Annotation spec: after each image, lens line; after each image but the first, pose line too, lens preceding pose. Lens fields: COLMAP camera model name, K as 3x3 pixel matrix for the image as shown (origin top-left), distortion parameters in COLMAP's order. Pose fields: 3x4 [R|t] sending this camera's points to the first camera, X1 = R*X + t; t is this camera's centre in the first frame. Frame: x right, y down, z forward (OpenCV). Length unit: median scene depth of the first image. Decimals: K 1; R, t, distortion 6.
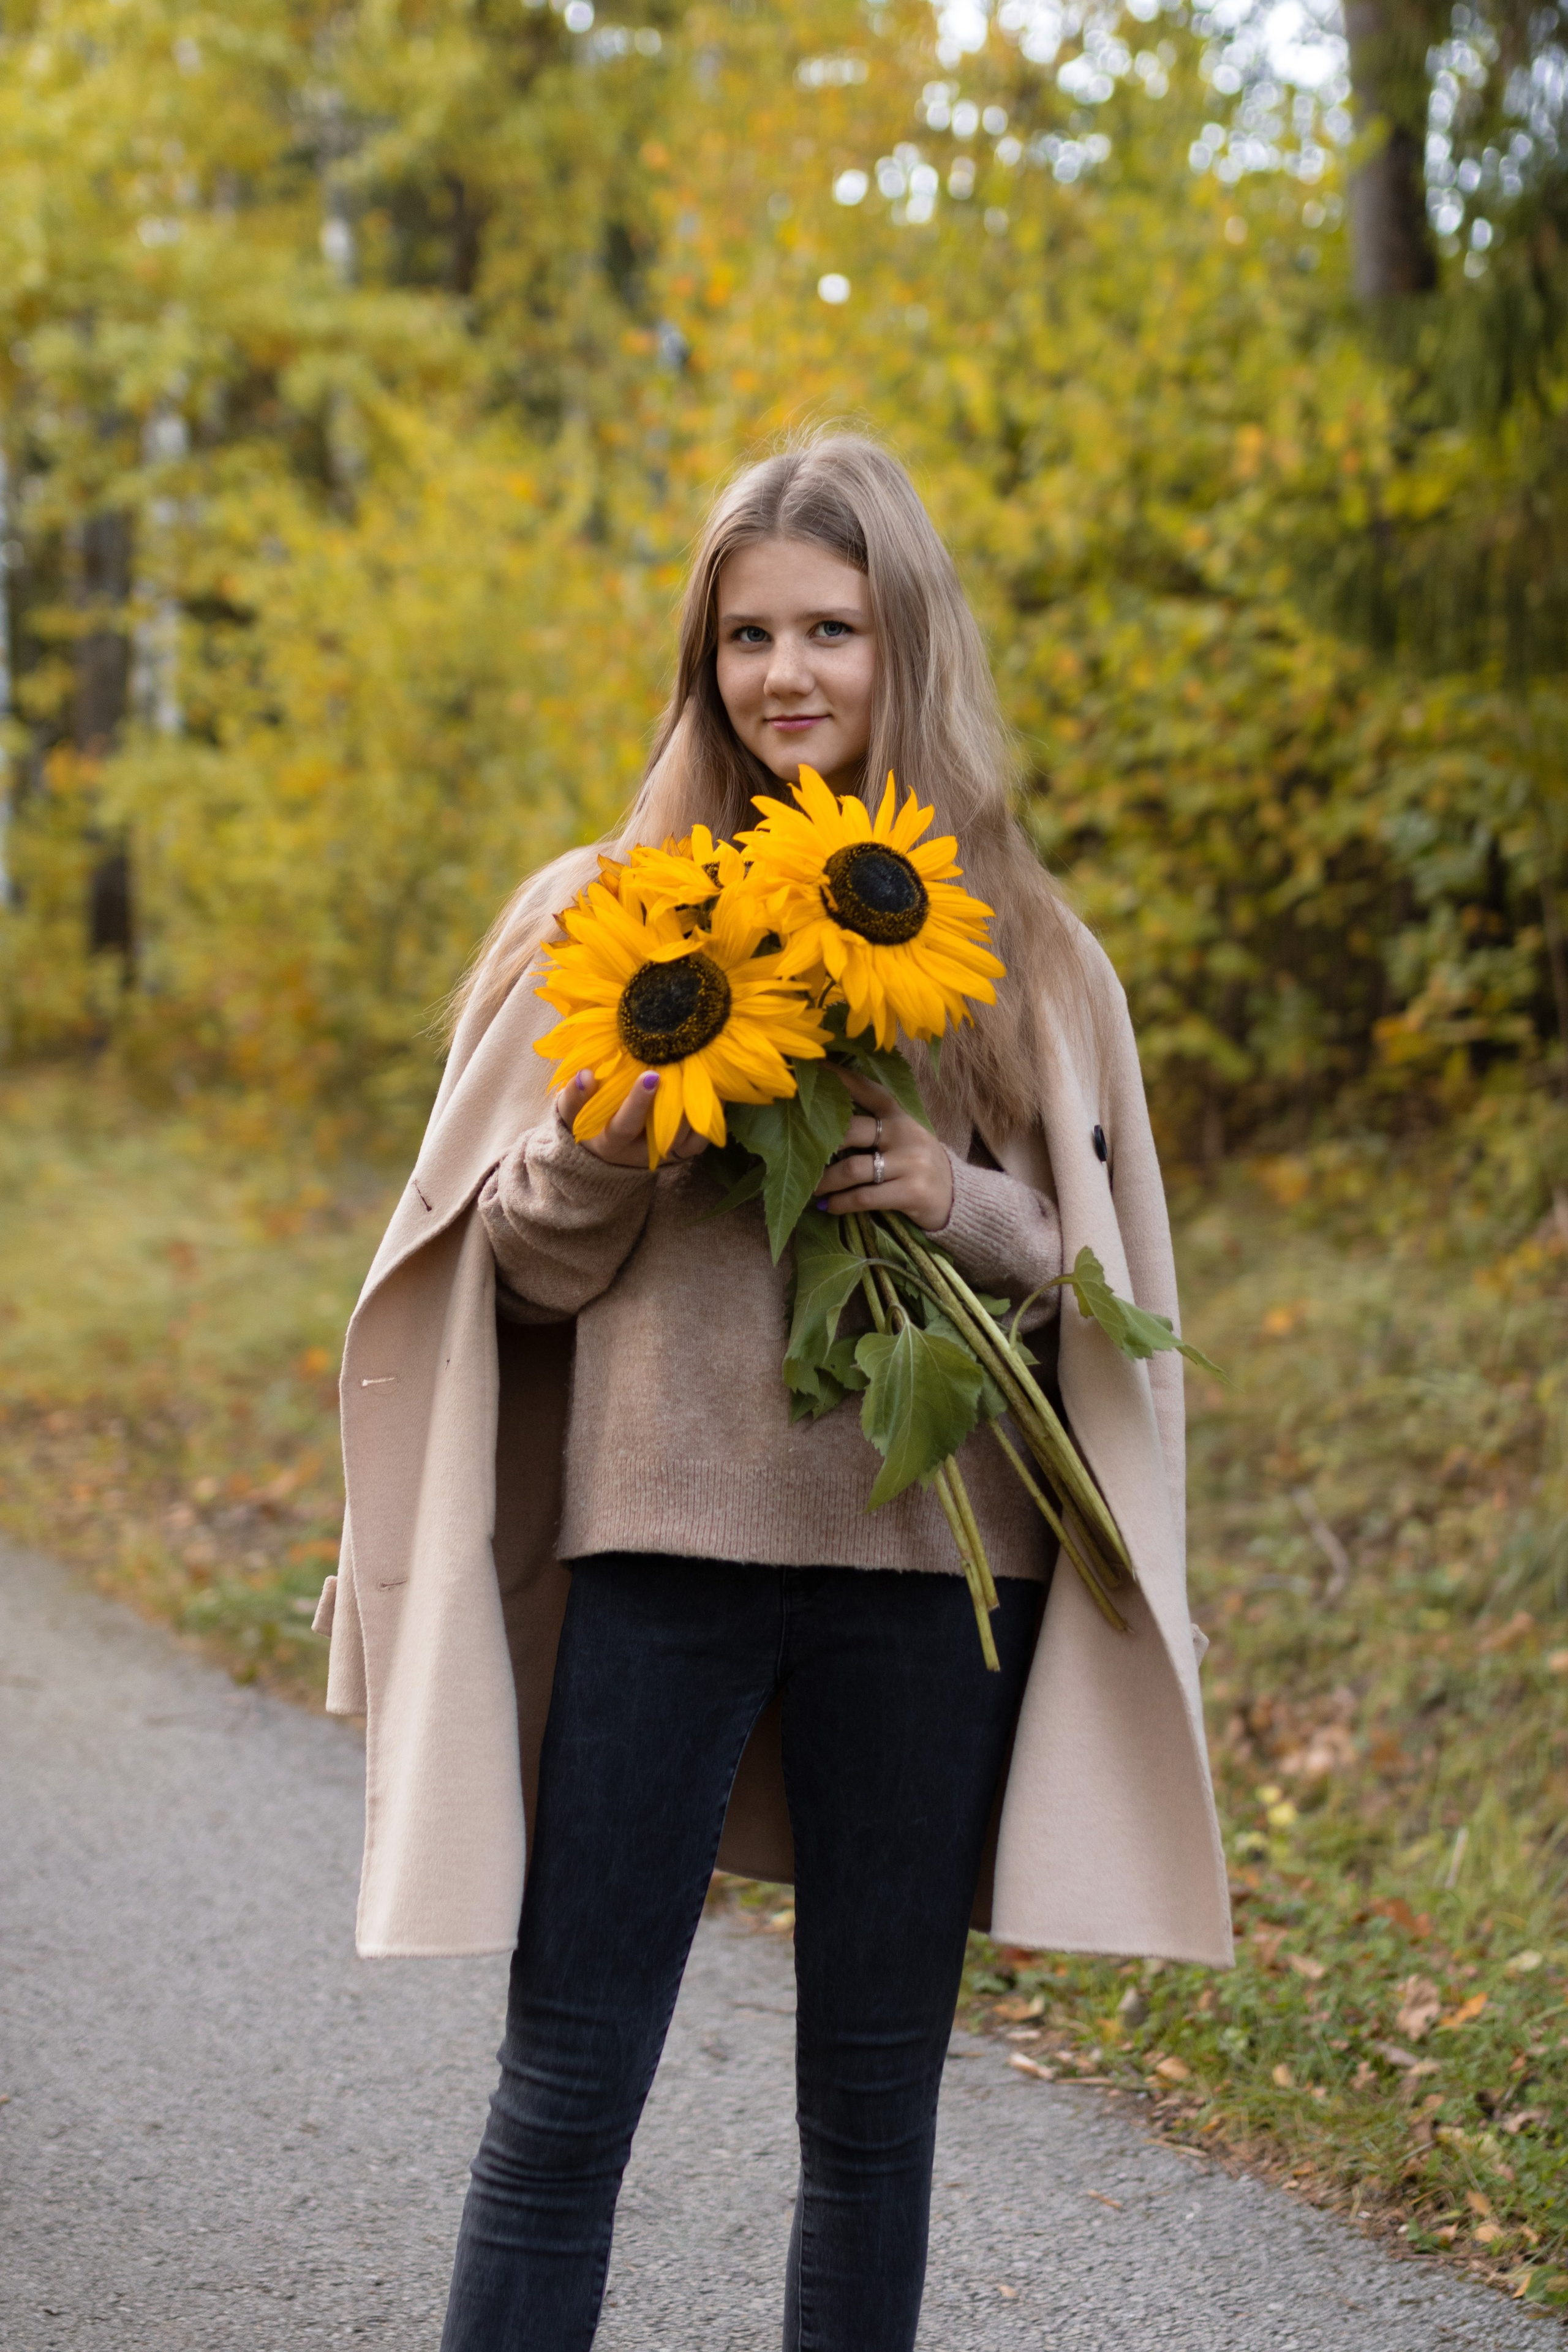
lens RADIAL K [[3803.4, 0, 777.5], [0, 3803.4, 989.4], [0, 0, 1]] dist [0.411197, -1.714754]
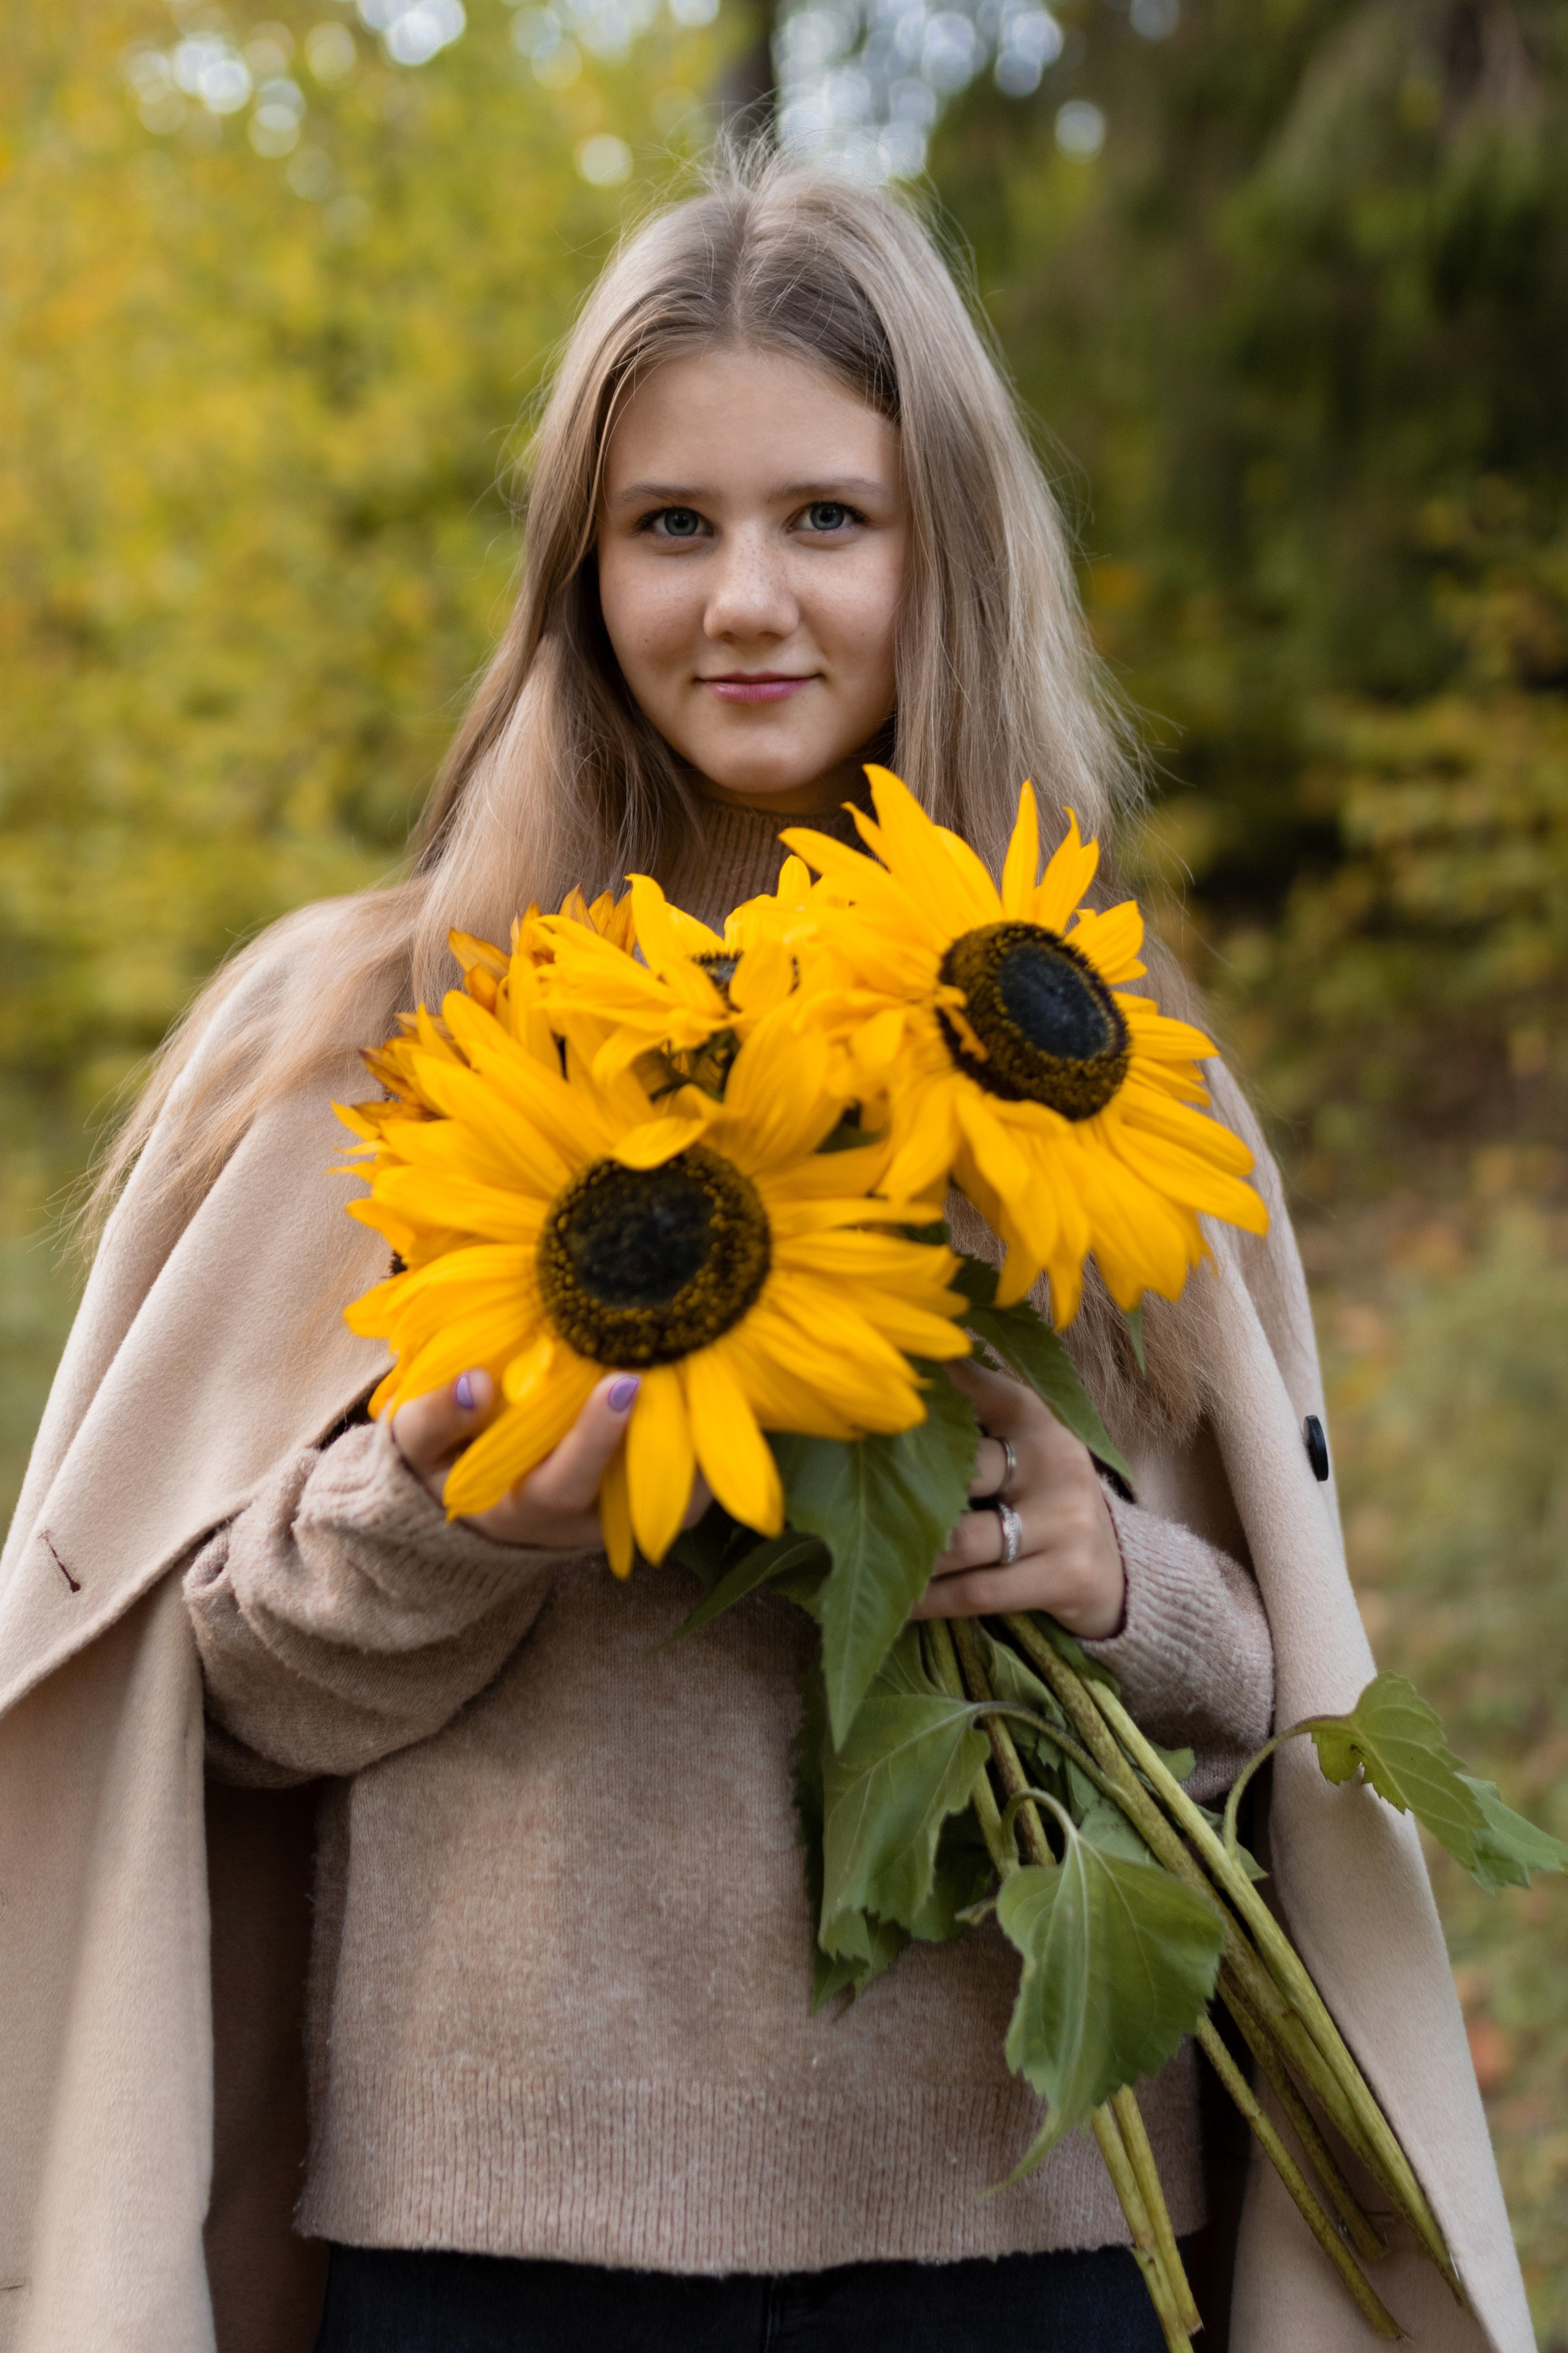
lens RADIAL K [[3804.7, 0, 777.5], [0, 3804.7, 989.9], [0, 0, 1]] dist [0.411197, -1.714754]
pose [[0.979527, -0.005176, 0.201245, -0.108635], [0.001991, 0.999870, 0.016029, -0.036224], [-0.201302, -0.015300, 0.979410, 0.475445]]
